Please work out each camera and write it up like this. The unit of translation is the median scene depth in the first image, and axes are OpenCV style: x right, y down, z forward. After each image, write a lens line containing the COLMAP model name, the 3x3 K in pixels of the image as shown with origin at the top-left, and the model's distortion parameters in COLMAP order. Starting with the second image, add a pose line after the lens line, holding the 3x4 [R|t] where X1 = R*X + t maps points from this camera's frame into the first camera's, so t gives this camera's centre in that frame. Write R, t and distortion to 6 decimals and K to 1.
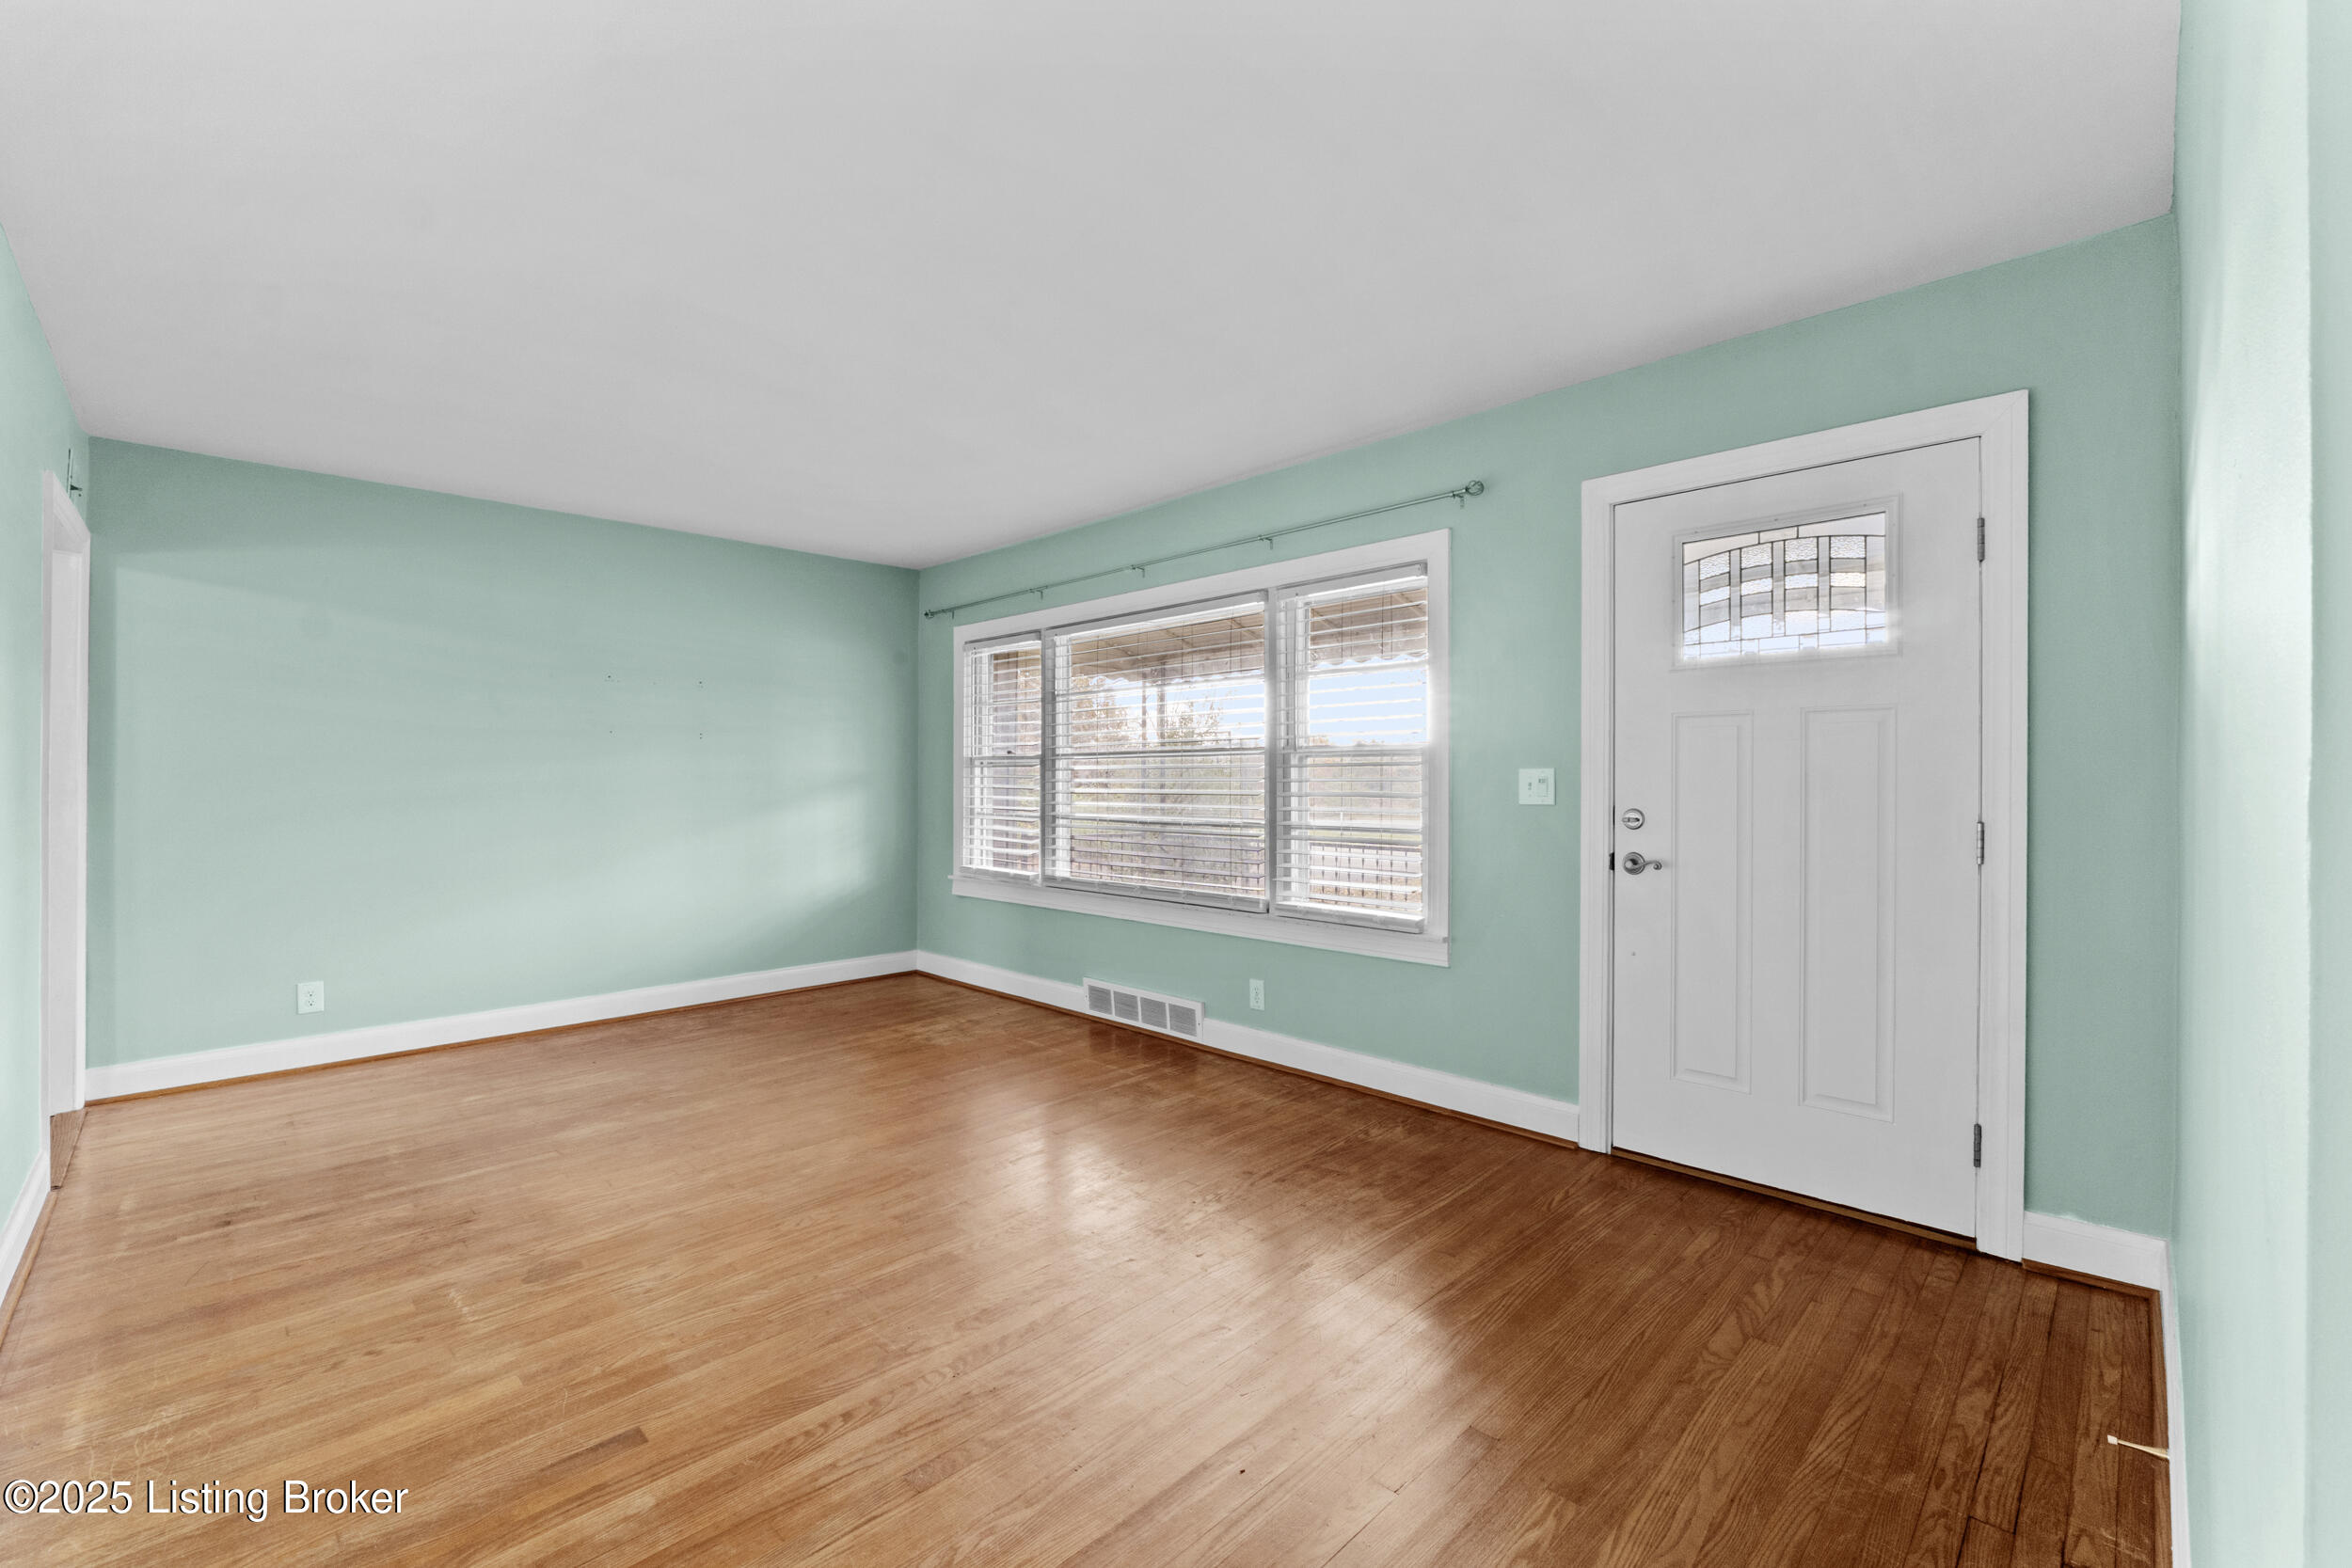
lens RADIAL K [[982.7, 0, 1190.7], [0, 982.7, 784.4], [0, 0, 1]] dist [-0.002807, -0.000710]
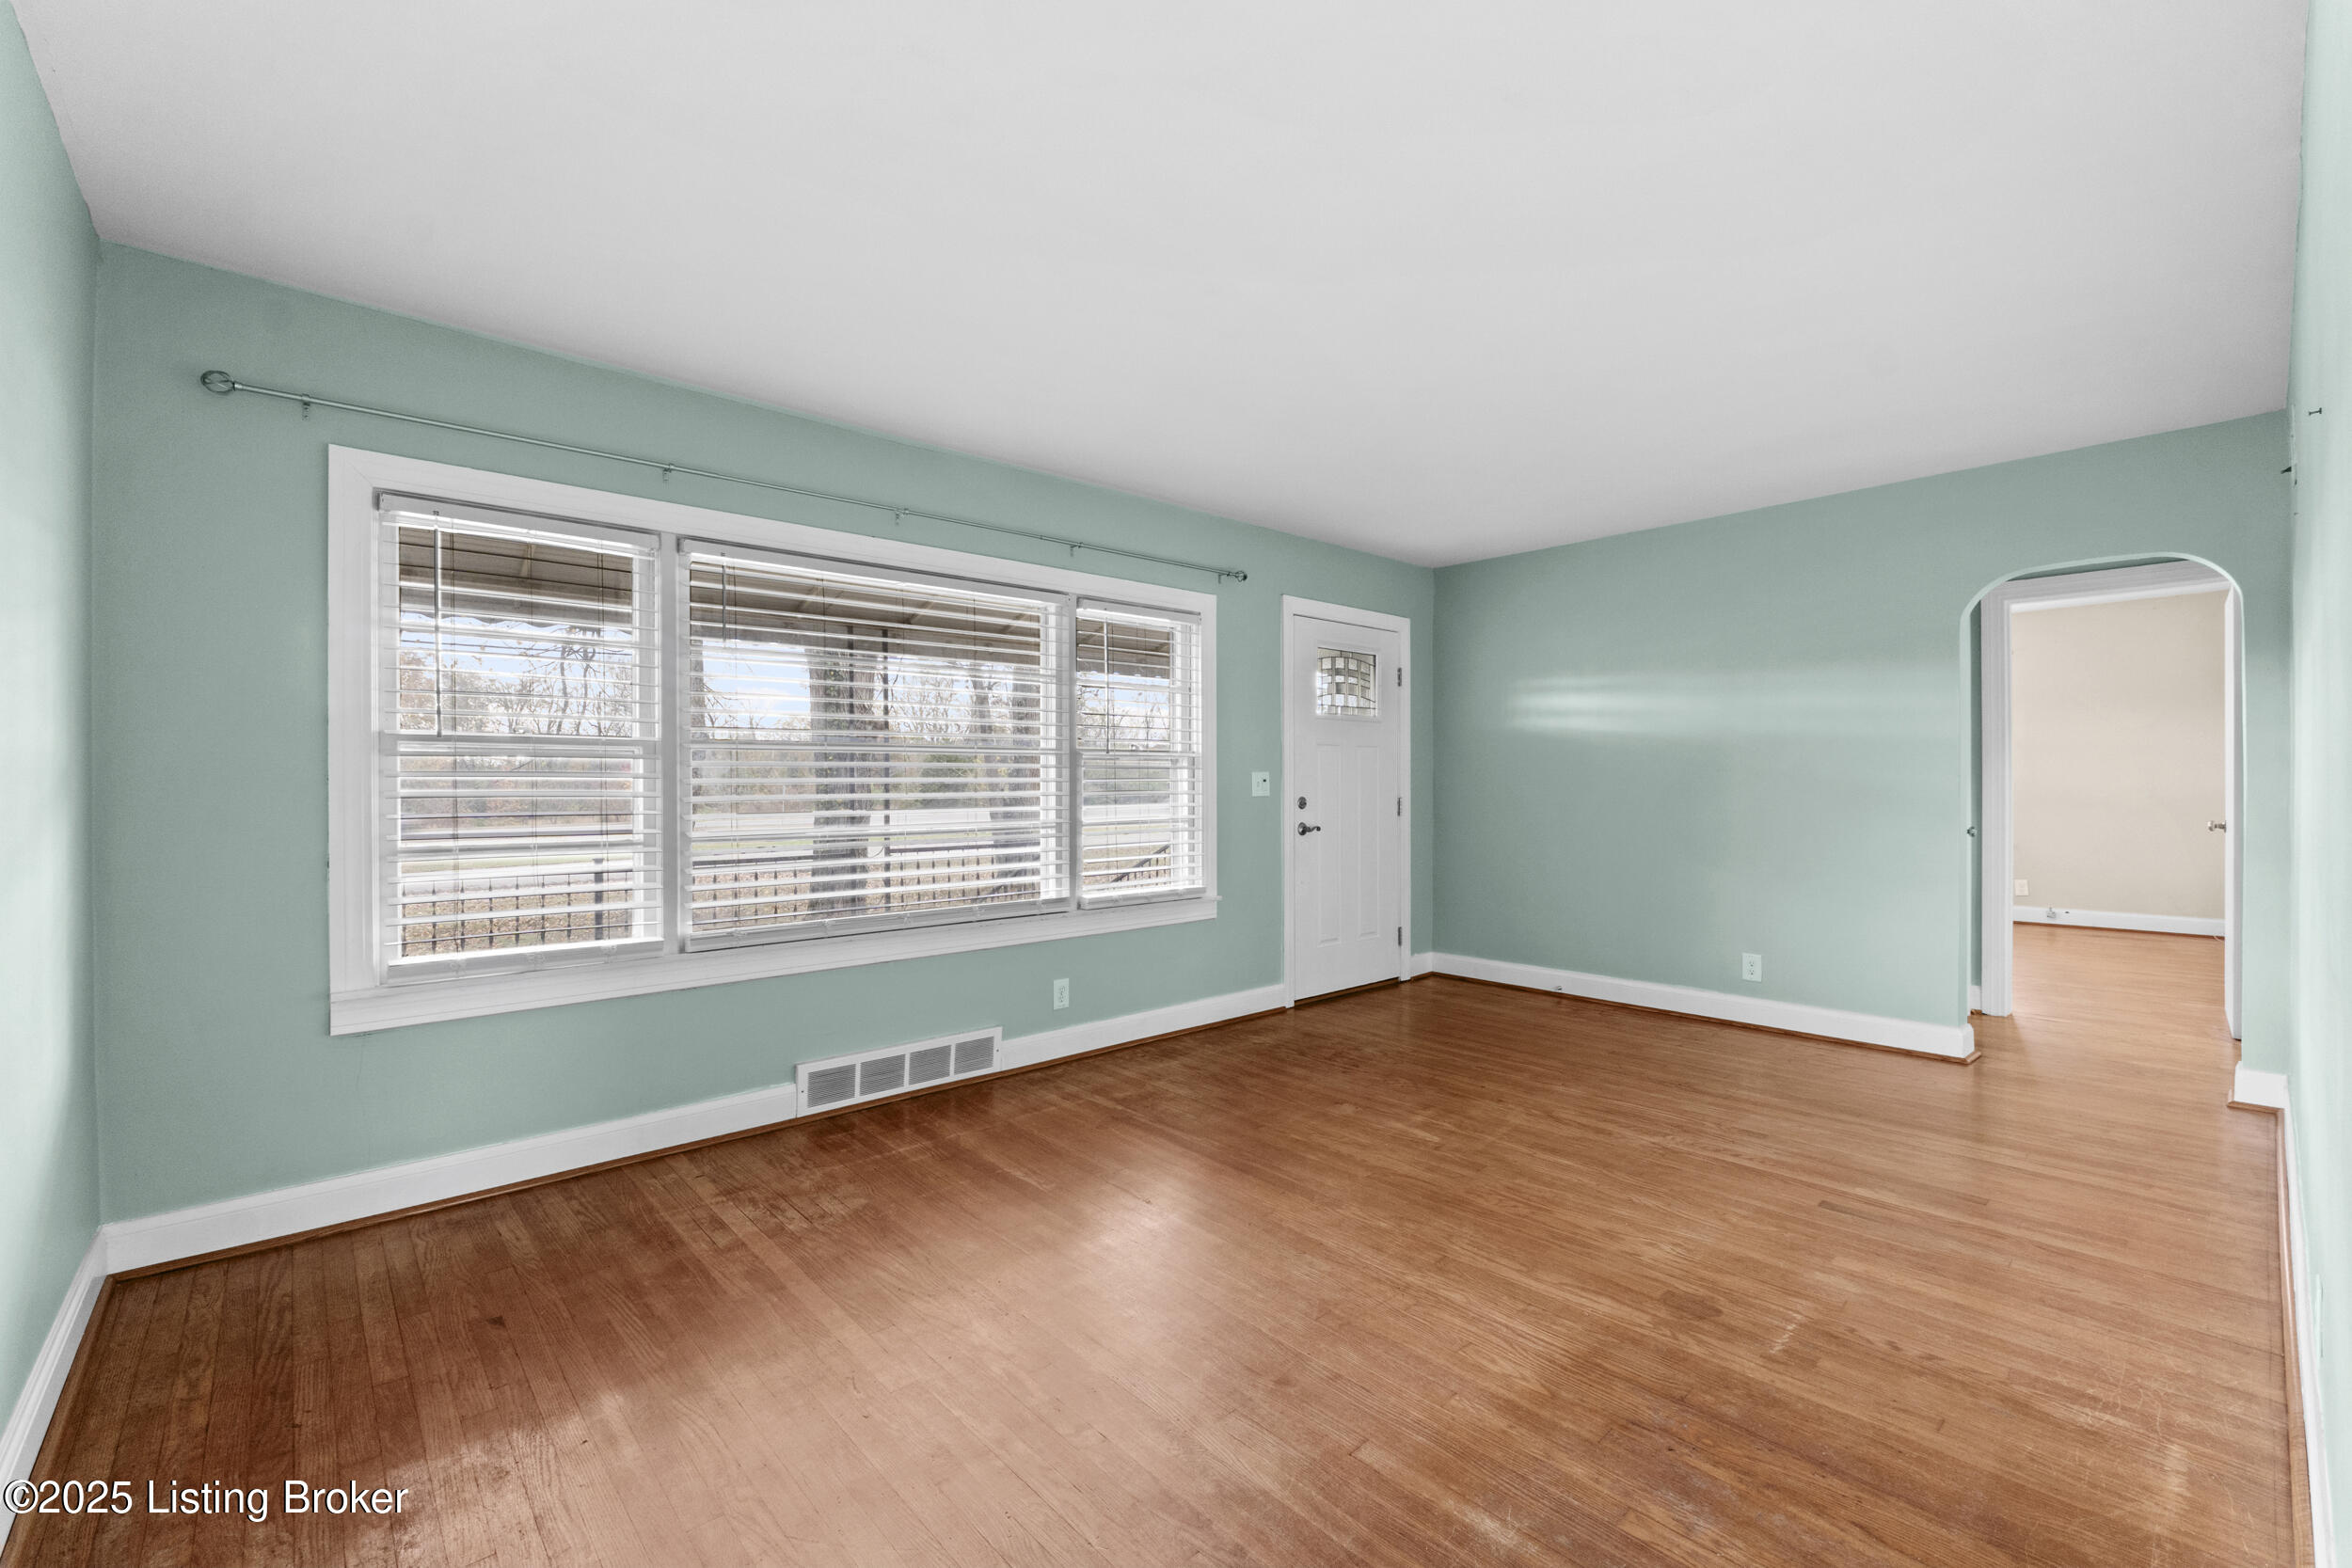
lens RADIAL K [[982.7, 0, 1172.0], [0, 982.7, 780.2], [0, 0, 1]] dist [-0.002807, -0.000710]
pose [[0.064465, 0.001345, 0.997919, -1.160141], [0.007534, 0.999970, -0.001834, -0.002049], [-0.997892, 0.007636, 0.064453, 1.026793]]
